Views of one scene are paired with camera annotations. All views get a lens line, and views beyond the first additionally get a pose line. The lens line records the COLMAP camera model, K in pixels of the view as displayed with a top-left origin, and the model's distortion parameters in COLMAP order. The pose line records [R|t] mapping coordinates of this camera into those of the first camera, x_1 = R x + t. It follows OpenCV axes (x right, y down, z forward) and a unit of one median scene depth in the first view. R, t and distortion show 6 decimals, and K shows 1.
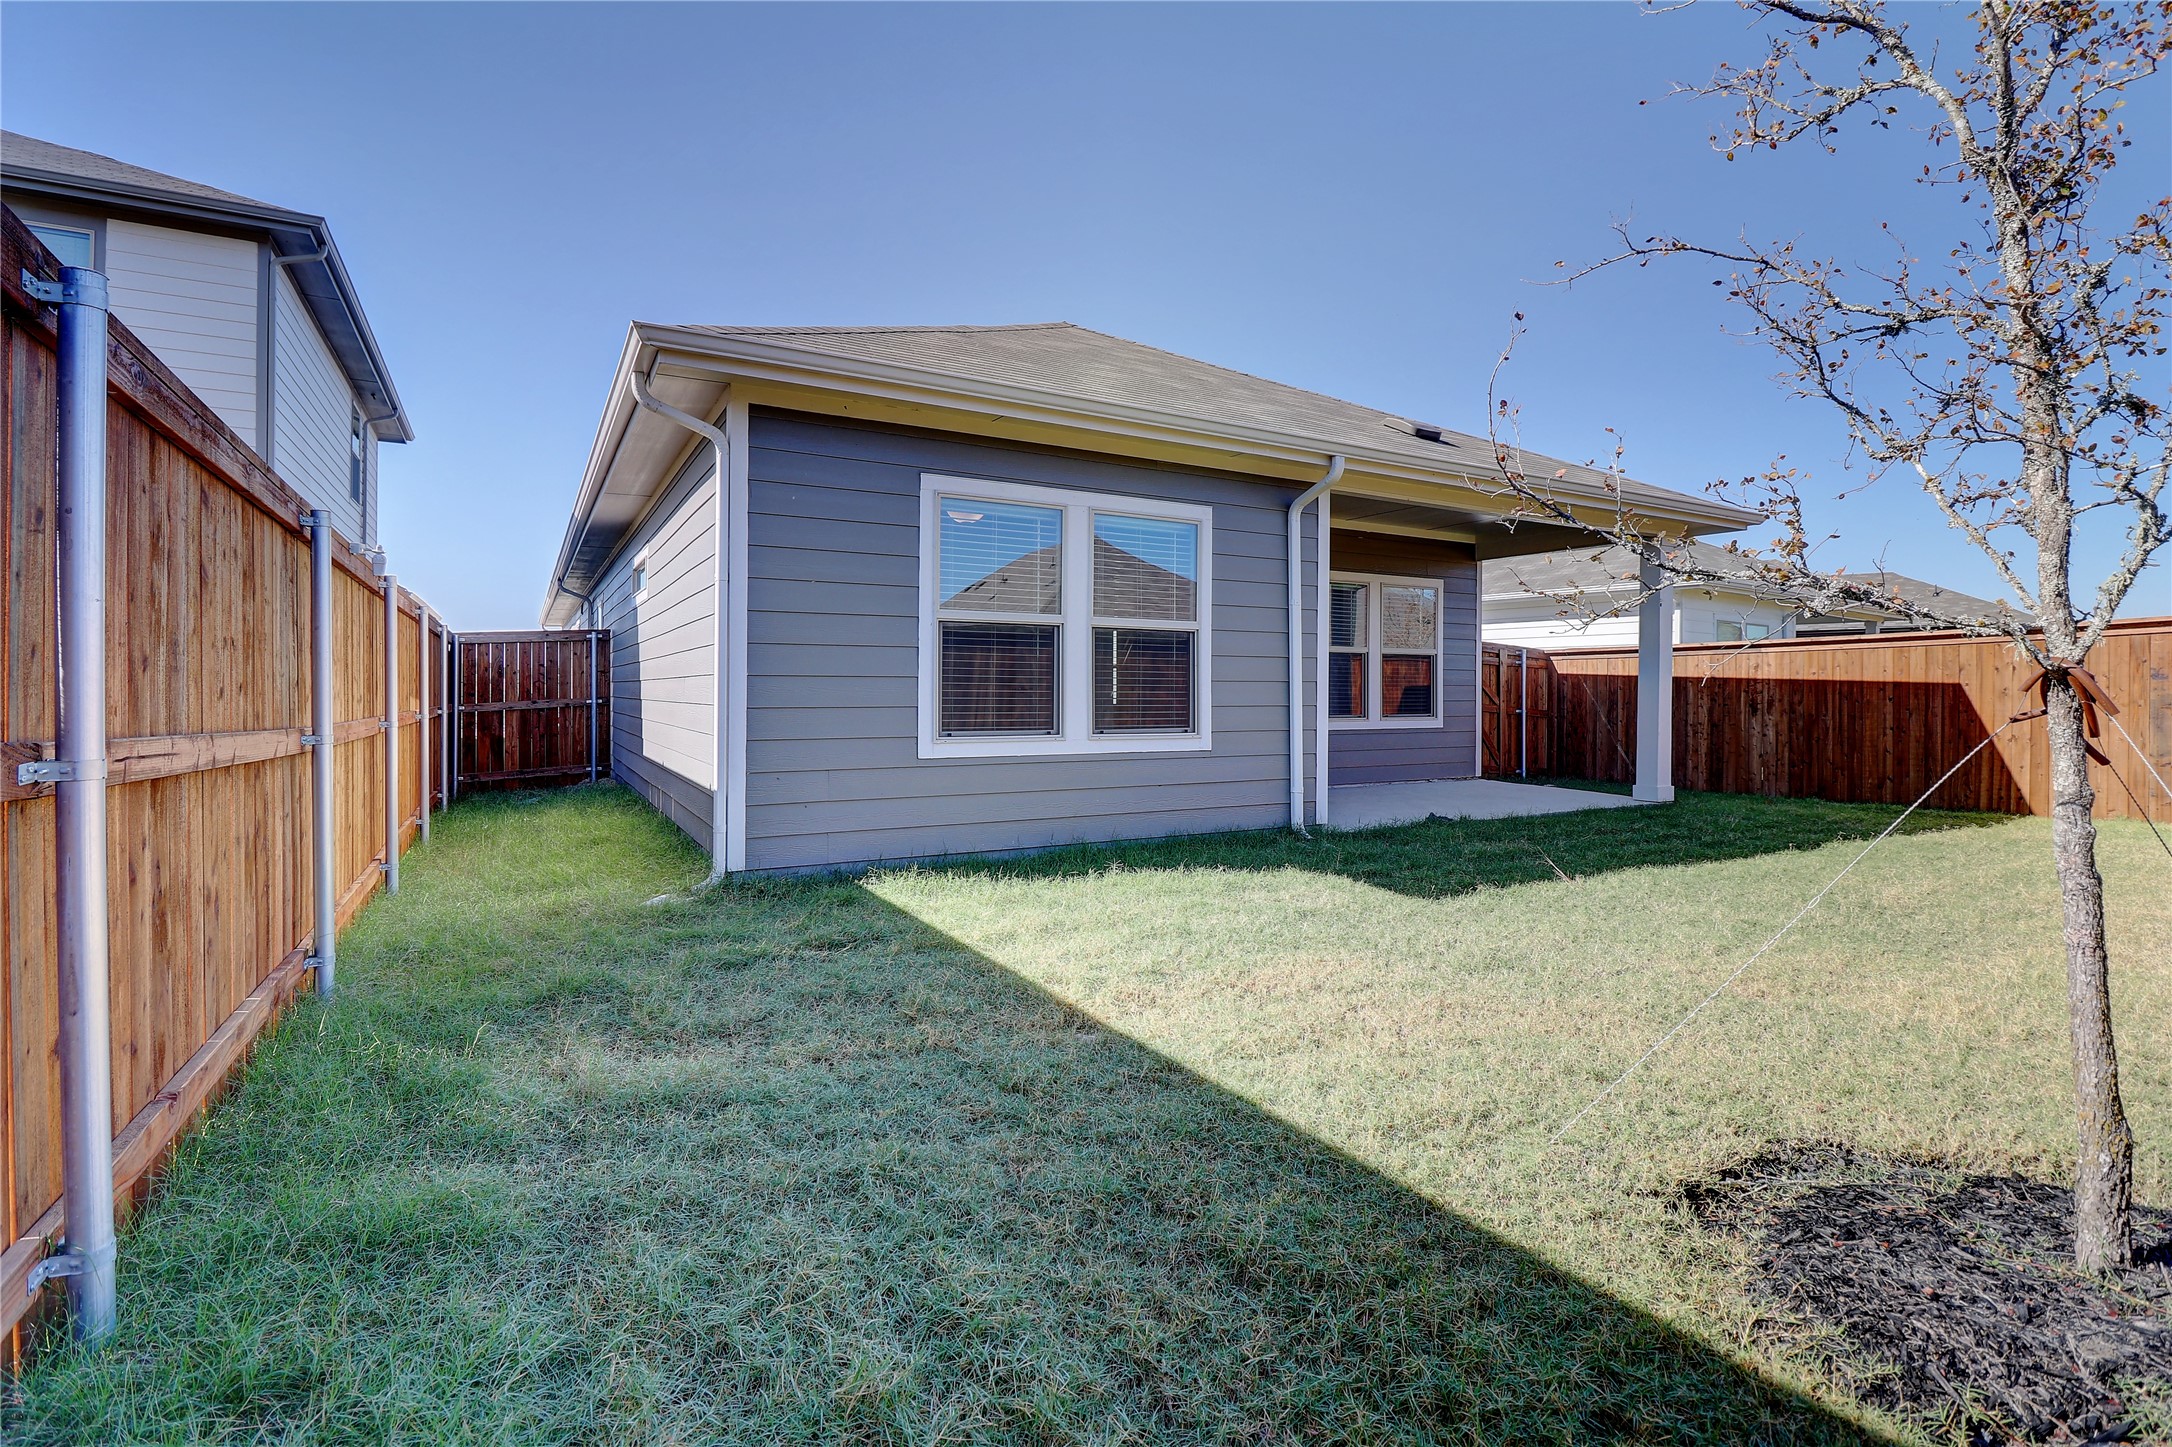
lens RADIAL K [[1002.7, 0, 1075.4], [0, 1002.7, 691.0], [0, 0, 1]] dist [-0.012014, -0.000863]
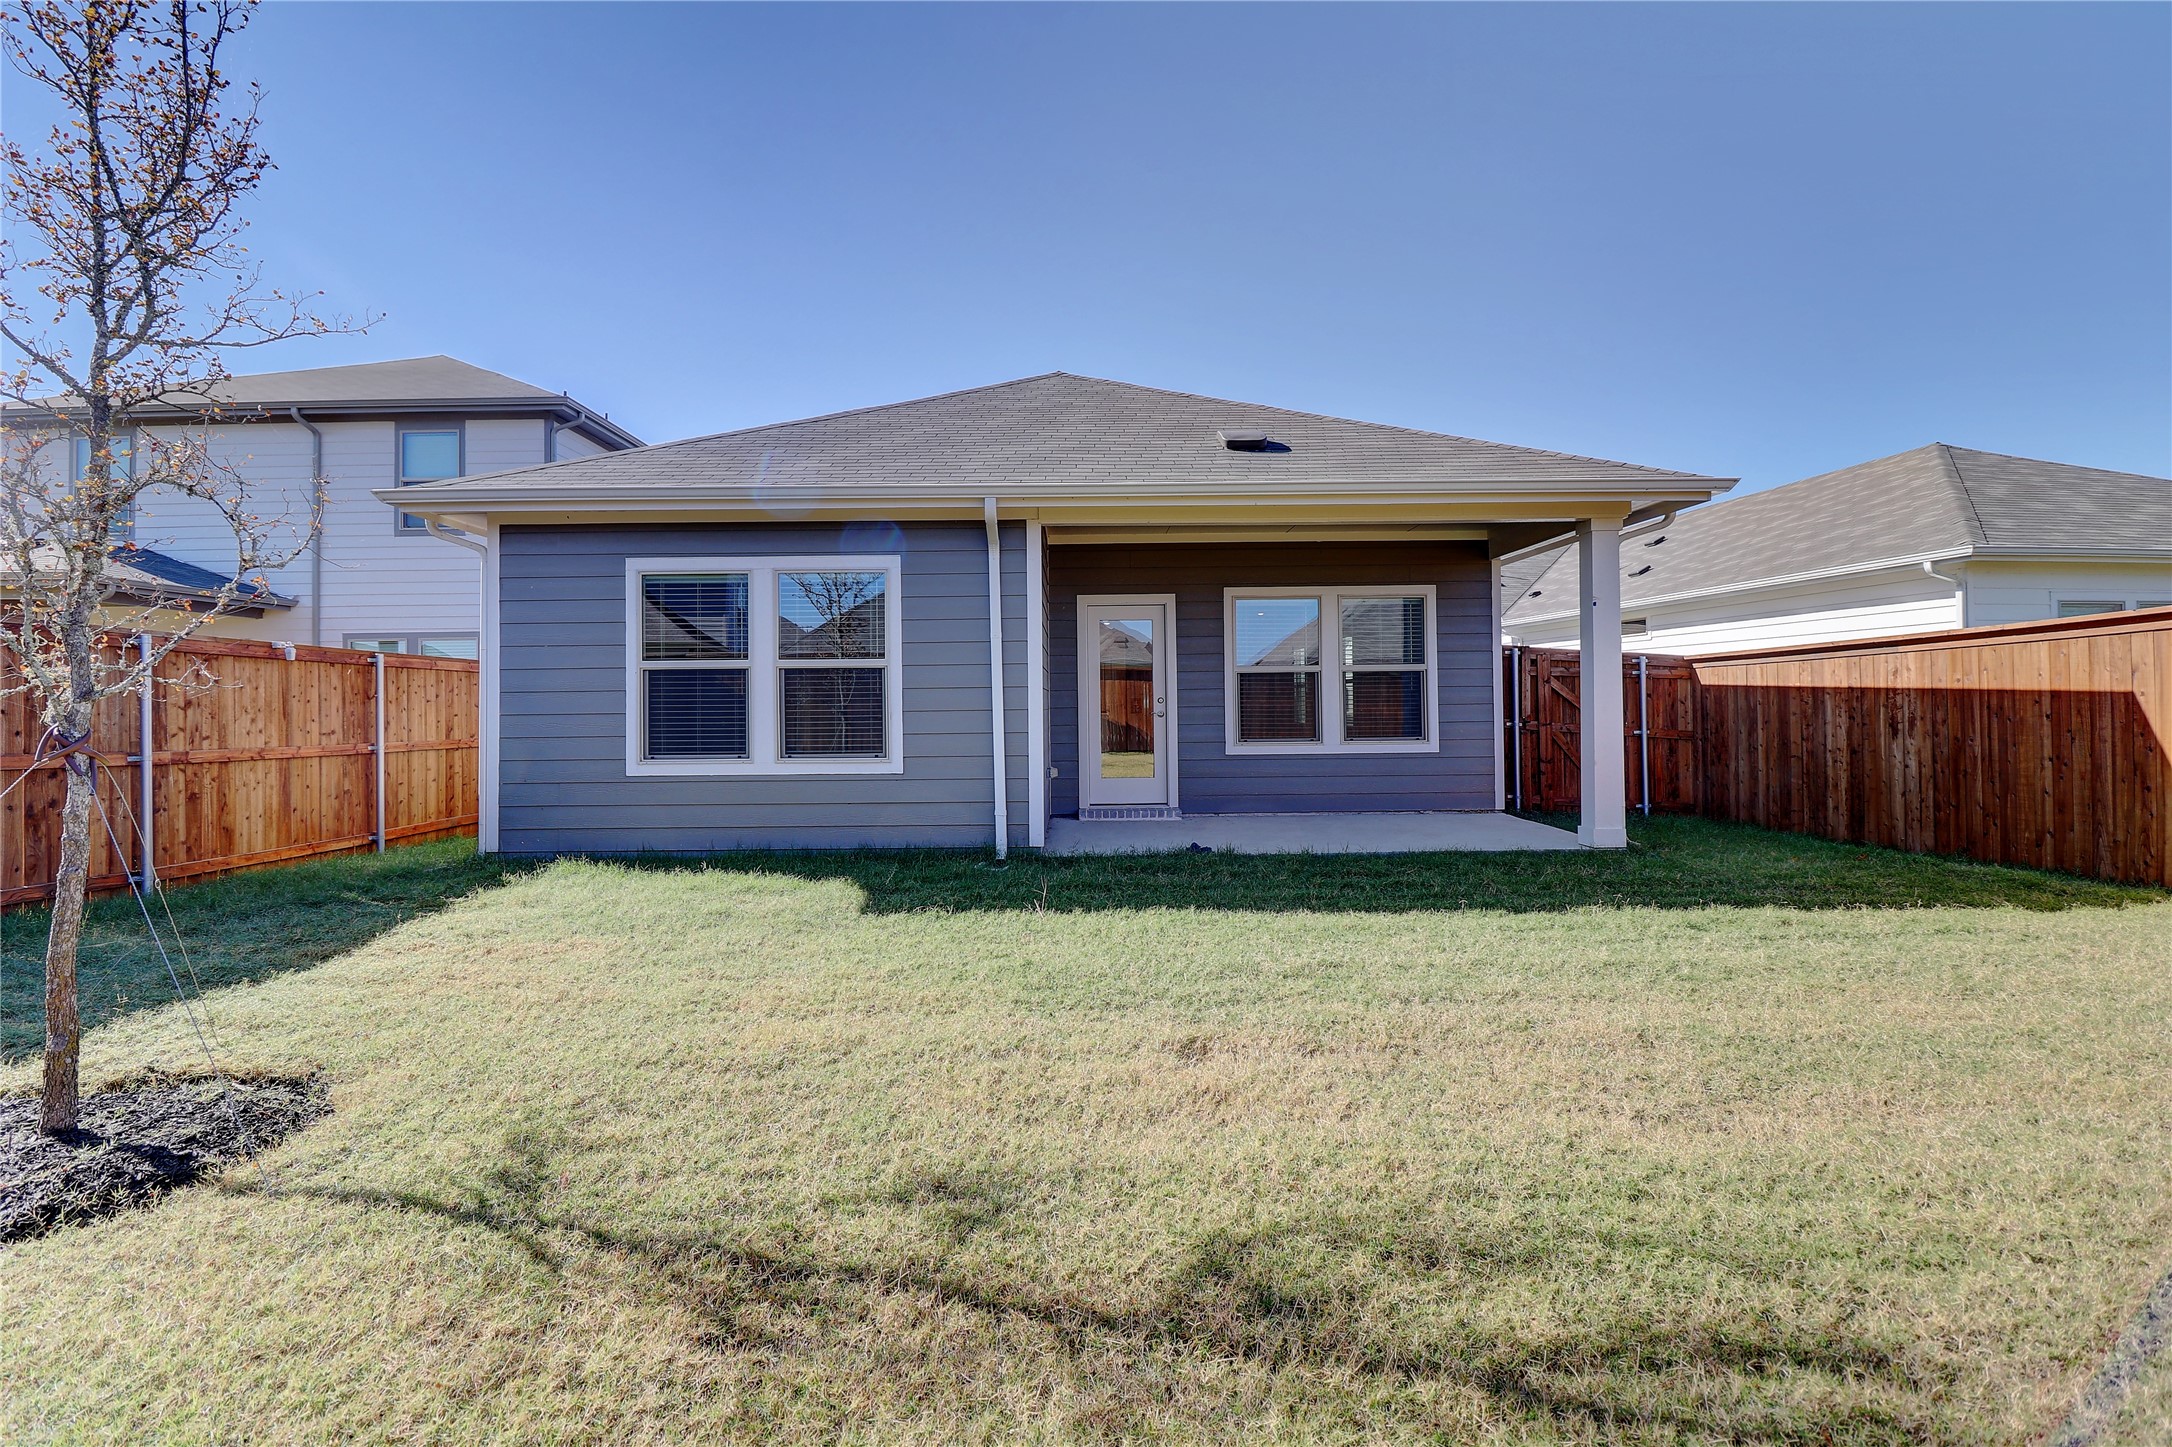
lens RADIAL K [[1002.7, 0, 1075.4], [0, 1002.7, 691.0], [0, 0, 1]] dist [-0.012014, -0.000863]
pose [[0.873142, -0.022139, -0.486962, 0.575828], [0.014445, 0.999705, -0.019549, -0.005496], [0.487251, 0.010034, 0.873204, 0.081295]]
